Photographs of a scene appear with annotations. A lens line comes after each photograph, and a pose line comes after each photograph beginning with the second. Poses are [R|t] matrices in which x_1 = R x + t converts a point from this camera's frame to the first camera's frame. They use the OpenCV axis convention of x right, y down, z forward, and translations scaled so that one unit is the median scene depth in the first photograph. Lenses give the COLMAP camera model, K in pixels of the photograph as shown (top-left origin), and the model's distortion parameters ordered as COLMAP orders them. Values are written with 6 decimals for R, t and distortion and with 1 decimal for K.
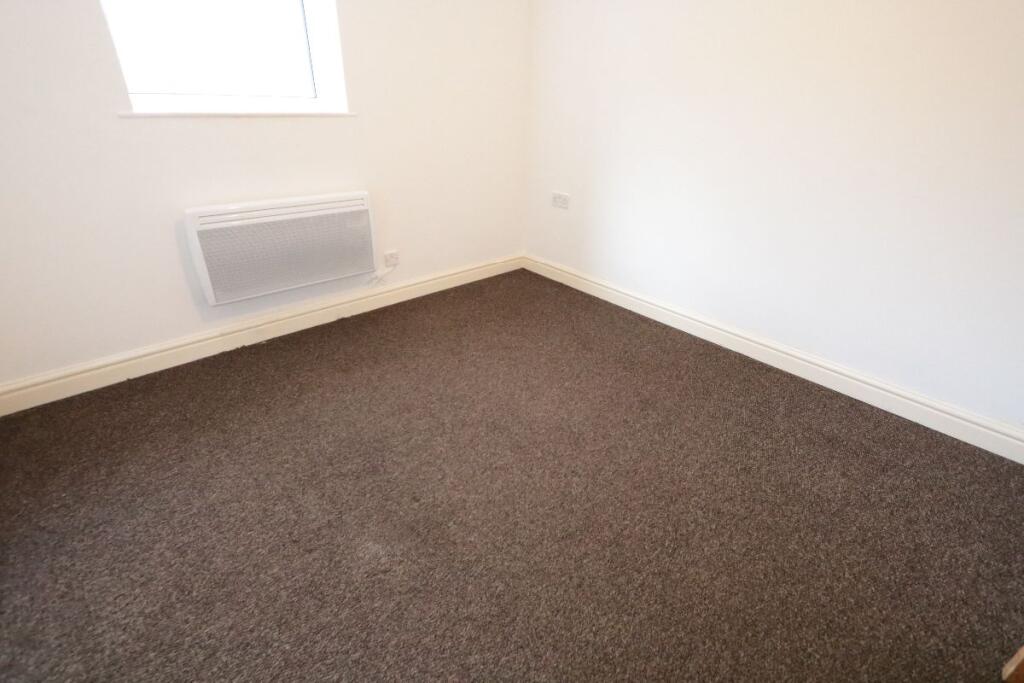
lens RADIAL K [[469.4, 0, 513.3], [0, 469.4, 330.5], [0, 0, 1]] dist [0.001424, 0.000249]
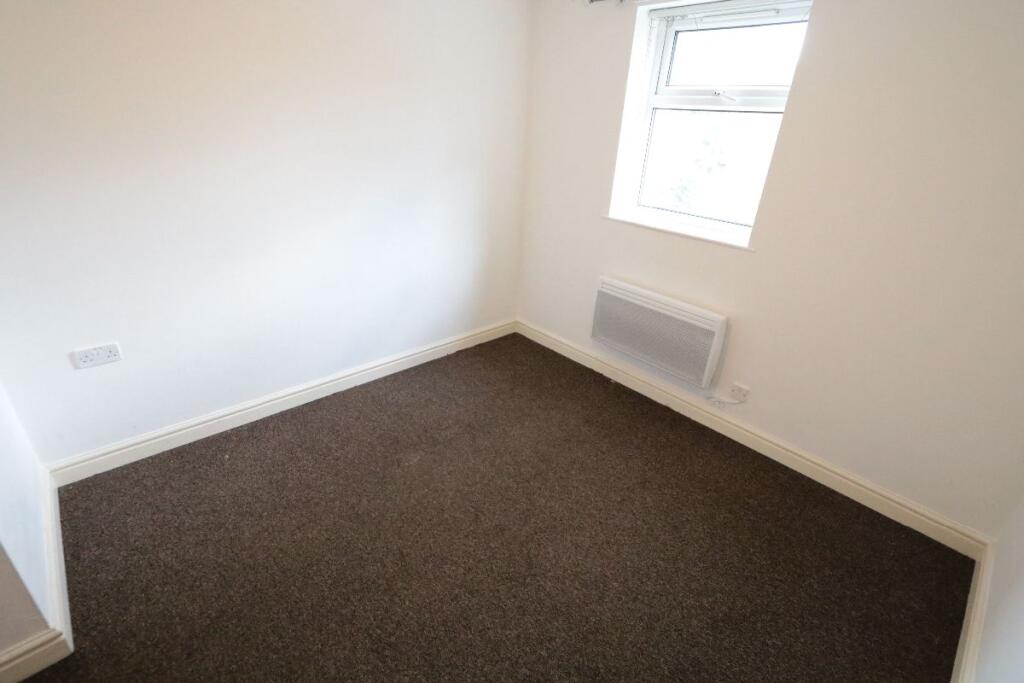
lens RADIAL K [[469.4, 0, 513.3], [0, 469.4, 330.5], [0, 0, 1]] dist [0.001424, 0.000249]
pose [[-0.008902, 0.385712, -0.922576, 0.795689], [-0.500348, 0.797092, 0.338077, -0.488571], [0.865778, 0.464619, 0.185894, 0.537279]]
